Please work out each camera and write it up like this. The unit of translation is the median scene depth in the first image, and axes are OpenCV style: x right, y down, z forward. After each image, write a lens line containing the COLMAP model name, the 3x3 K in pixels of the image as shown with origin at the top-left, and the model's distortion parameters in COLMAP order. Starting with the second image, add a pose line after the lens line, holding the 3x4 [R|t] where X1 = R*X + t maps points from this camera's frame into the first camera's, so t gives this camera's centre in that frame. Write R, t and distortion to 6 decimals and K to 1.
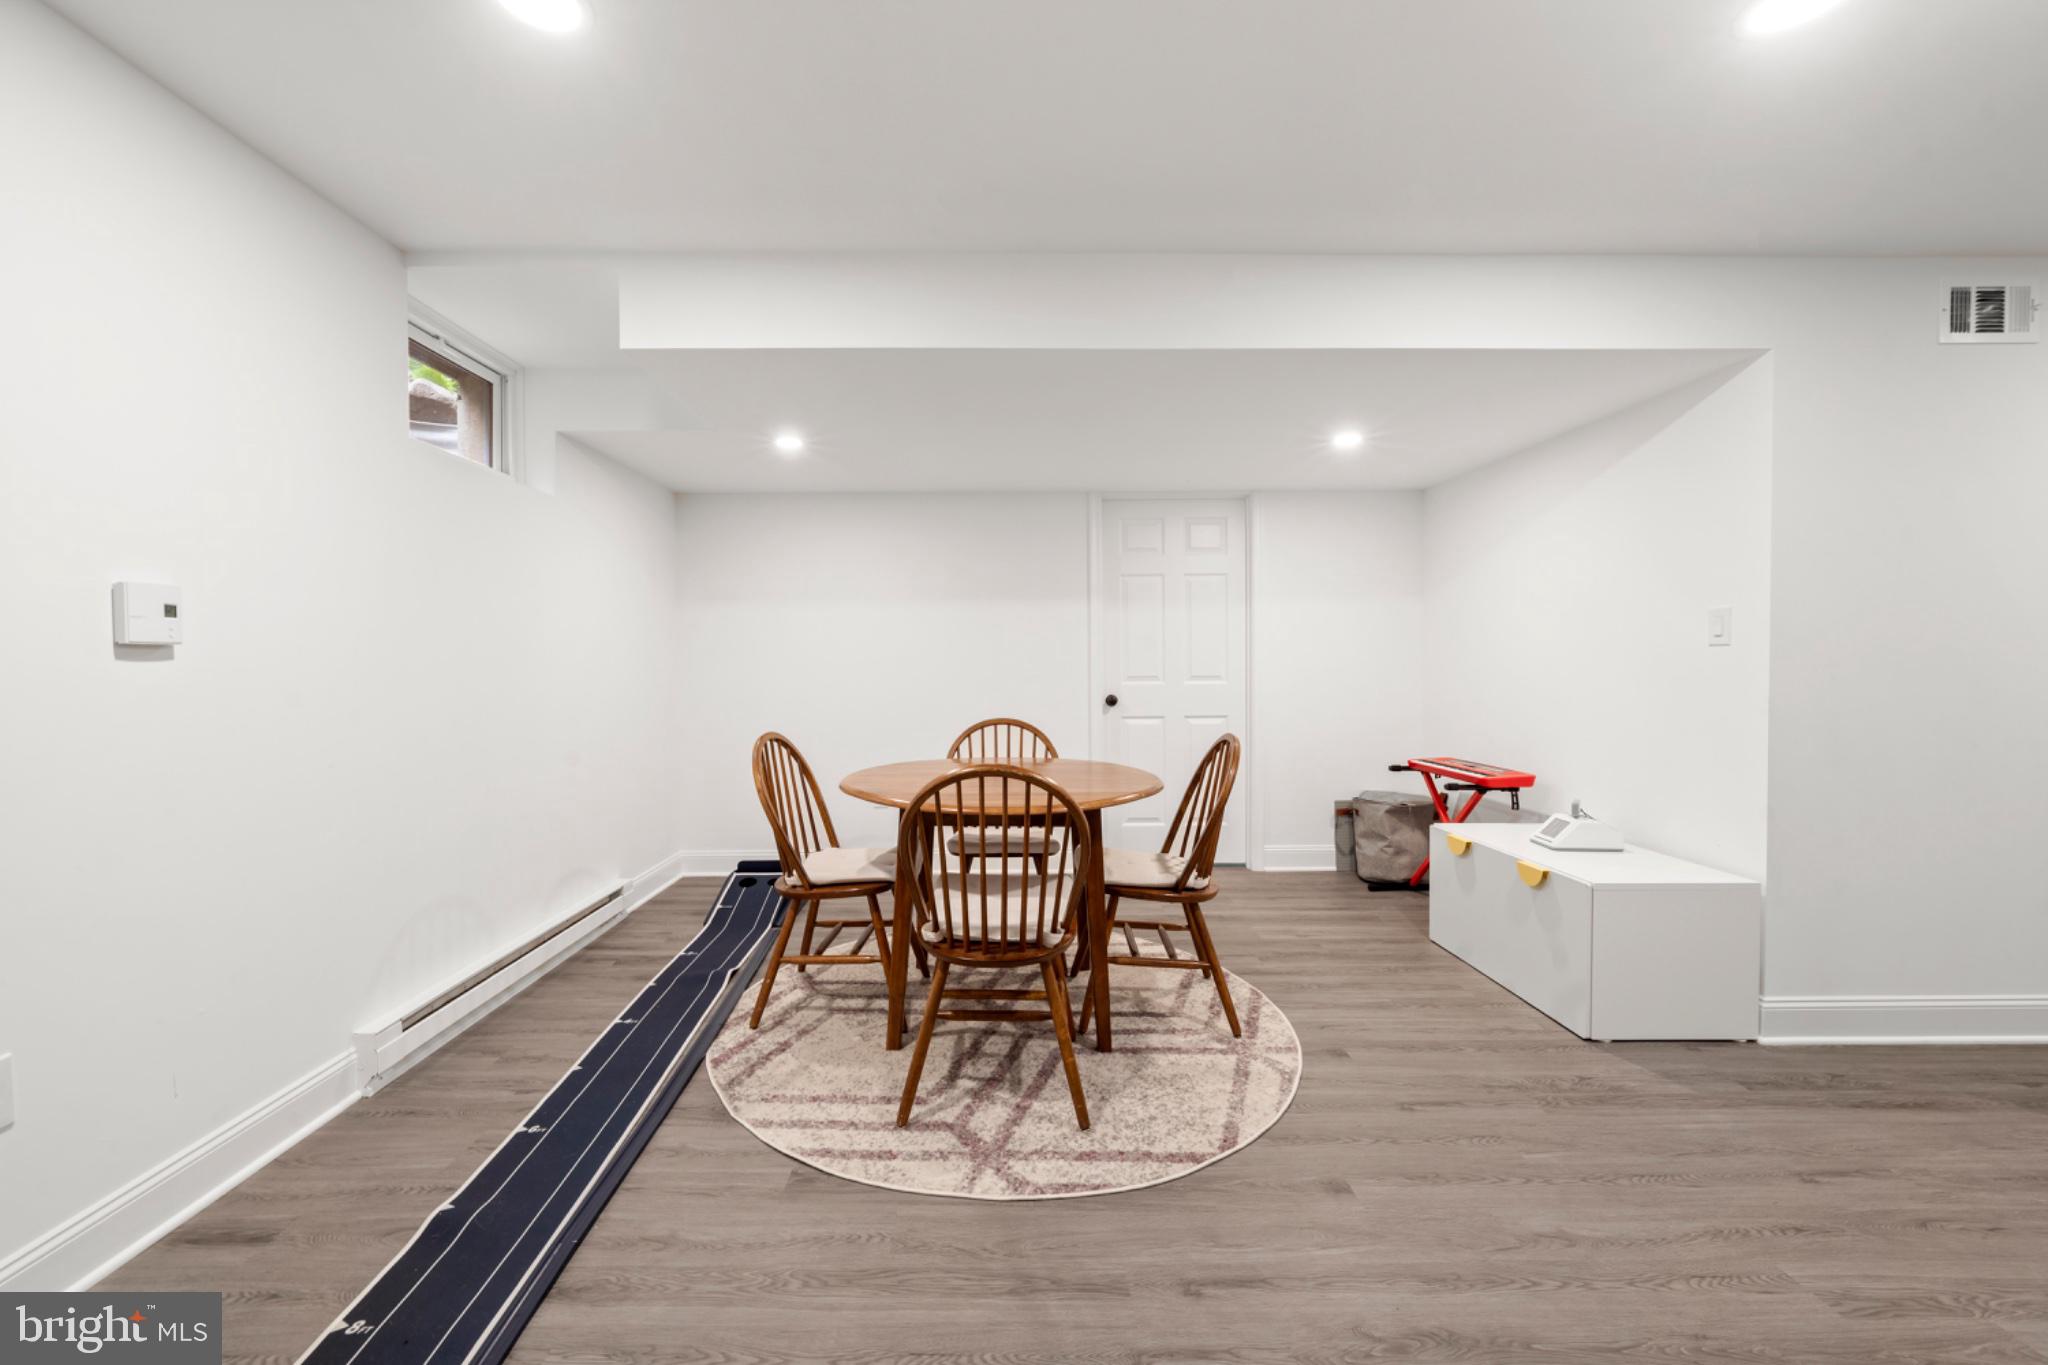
lens RADIAL K [[800.7, 0, 1019.4], [0, 800.7, 679.8], [0, 0, 1]] dist [0.000015, -0.001039]
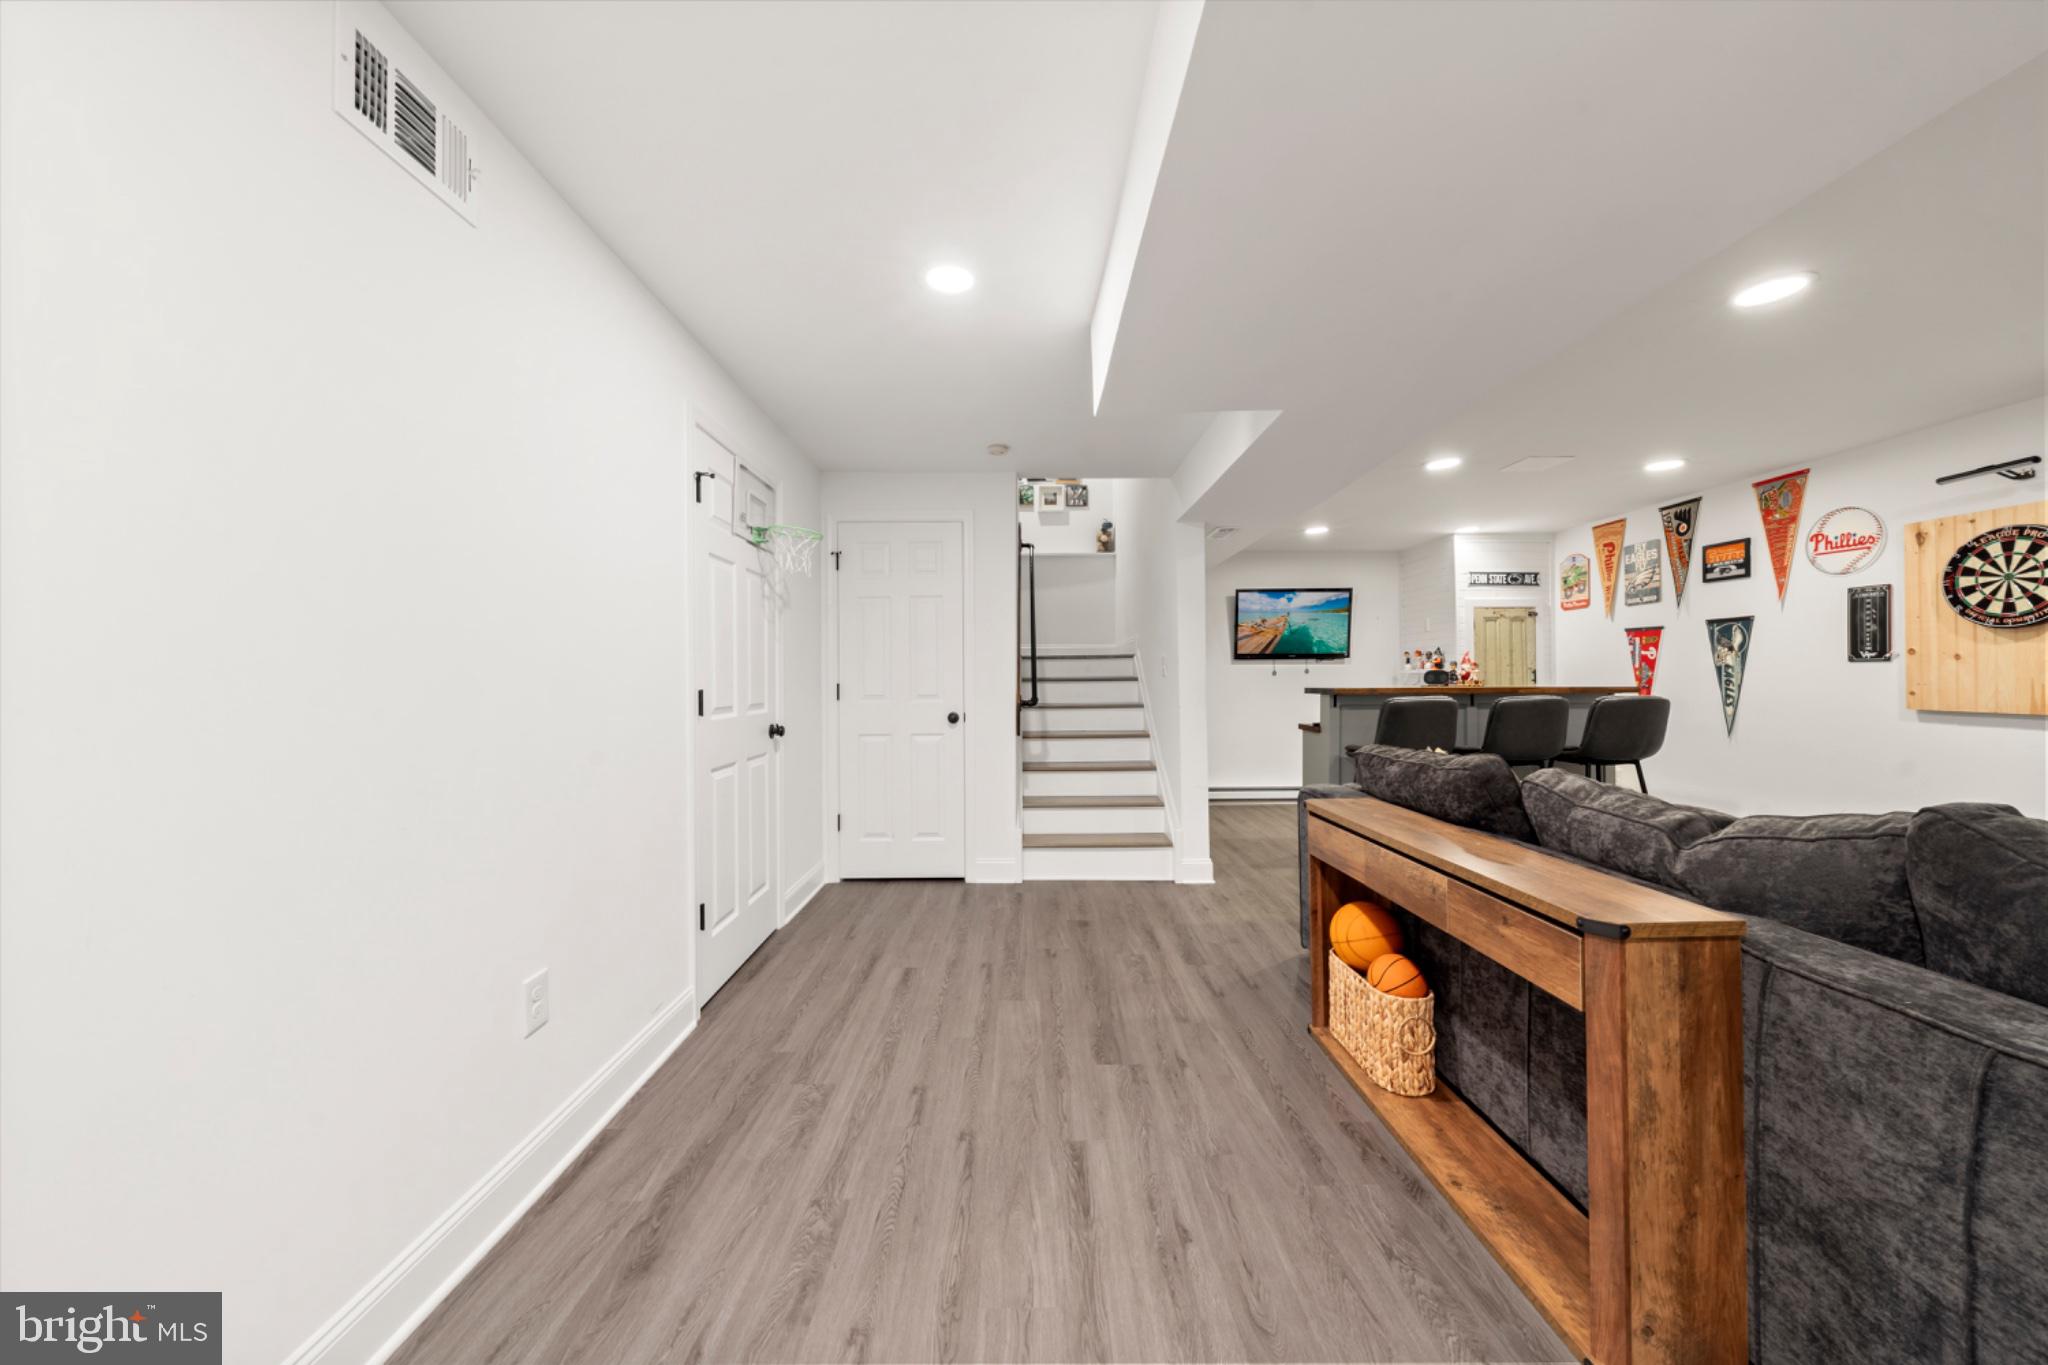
lens RADIAL K [[701.2, 0, 1024.4], [0, 701.2, 676.2], [0, 0, 1]] dist [-0.004402, 0.000803]
pose [[0.002060, 0.016220, 0.999866, 0.759854], [0.027456, 0.999491, -0.016271, -0.006166], [-0.999621, 0.027486, 0.001614, 0.599041]]
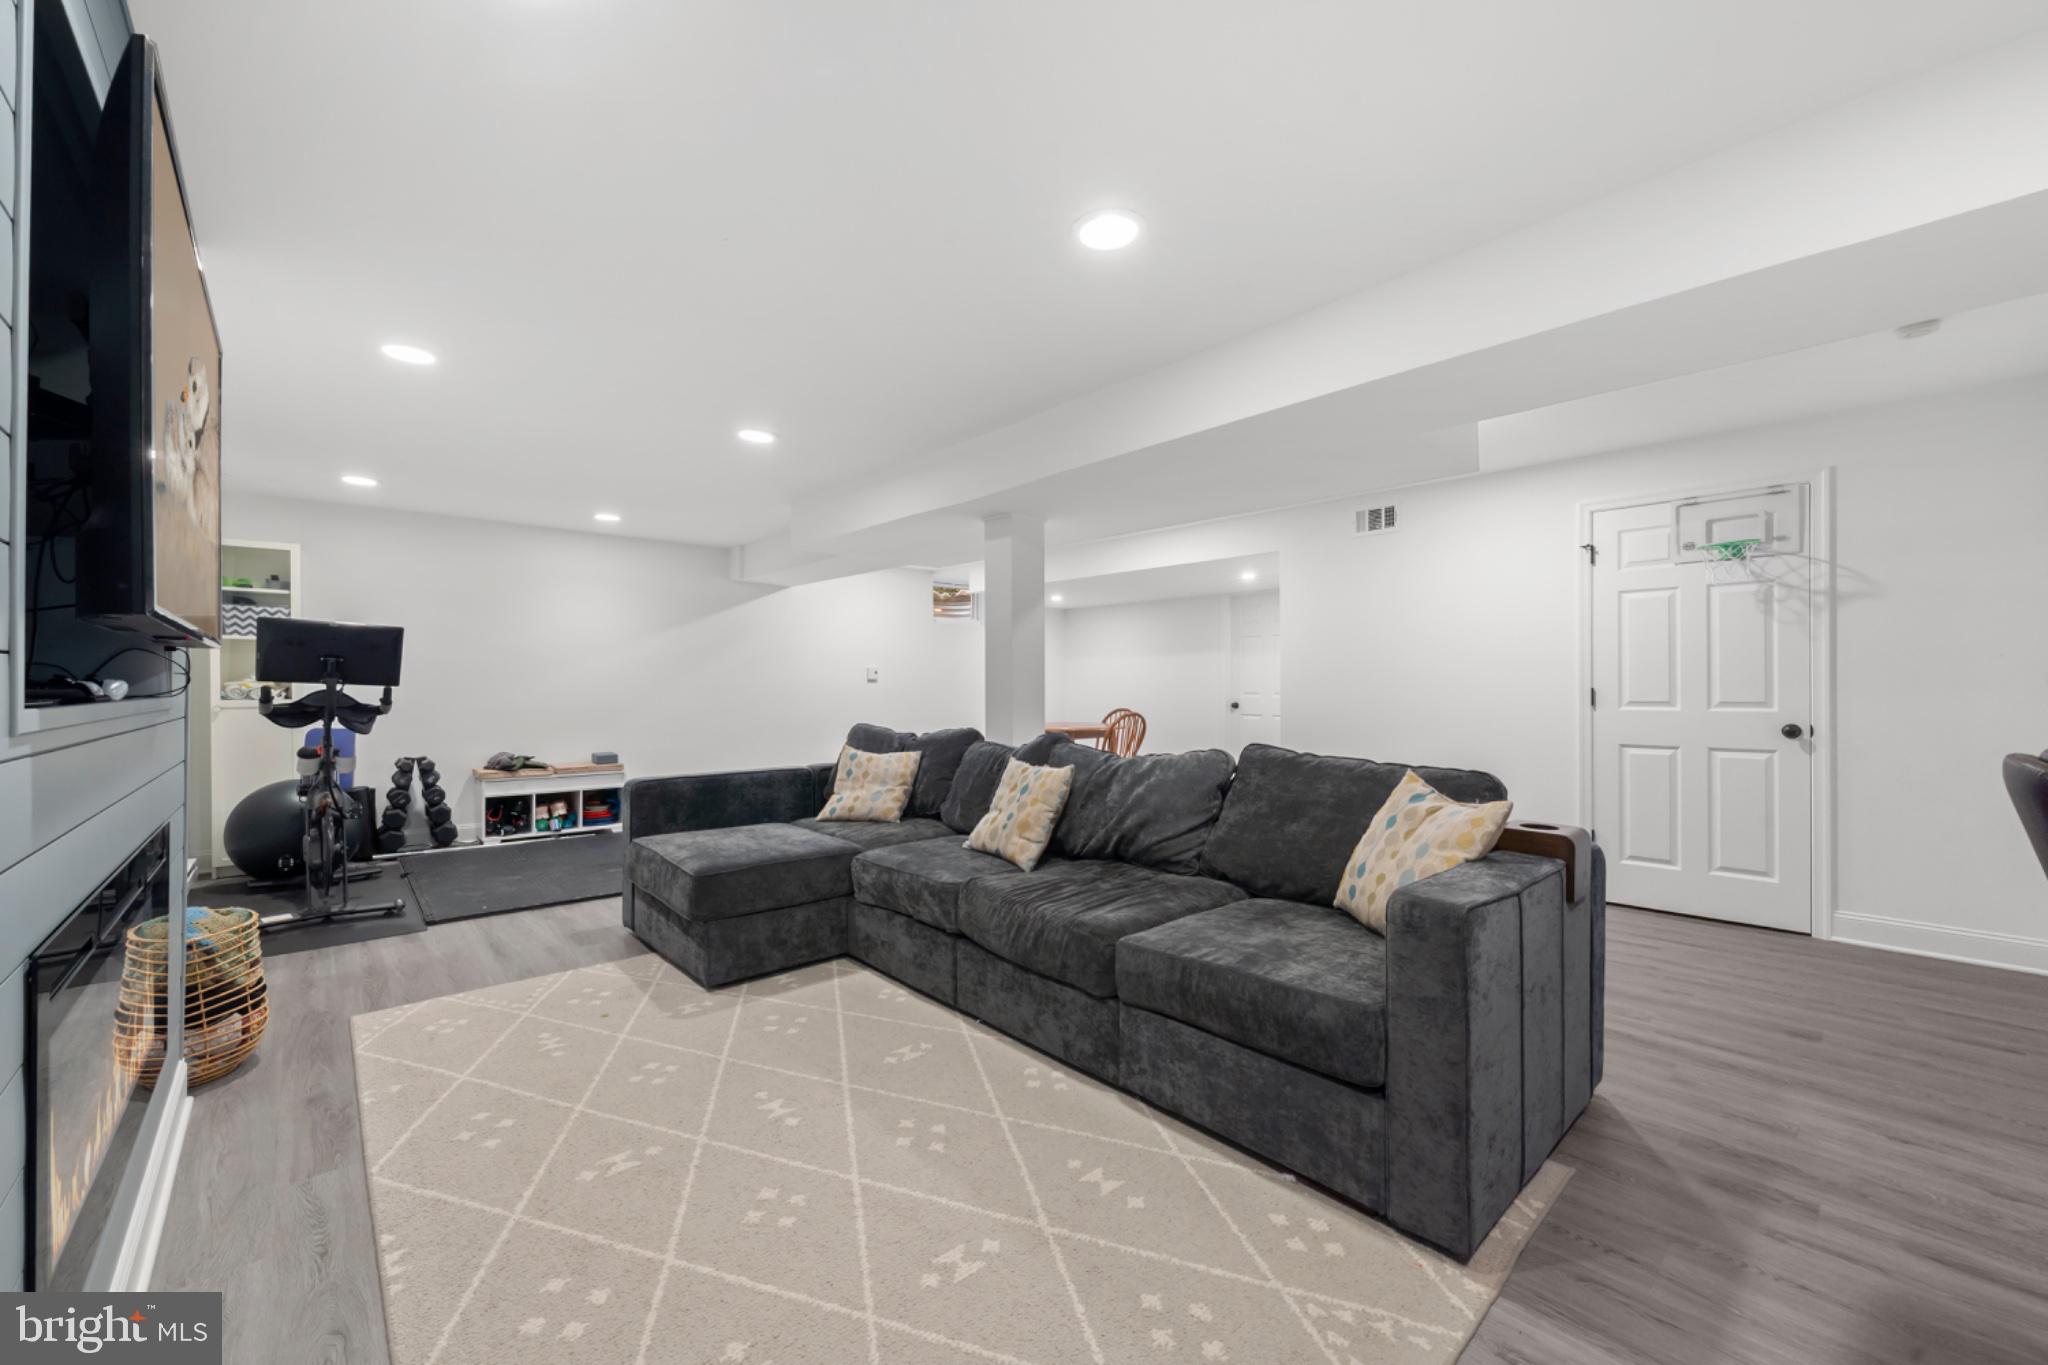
lens RADIAL K [[800.7, 0, 1017.6], [0, 800.7, 691.3], [0, 0, 1]] dist [0.000015, -0.001039]
pose [[0.668193, 0.010900, -0.743909, 2.405464], [-0.020838, 0.999775, -0.004068, 0.022454], [0.743696, 0.018220, 0.668269, -1.244271]]
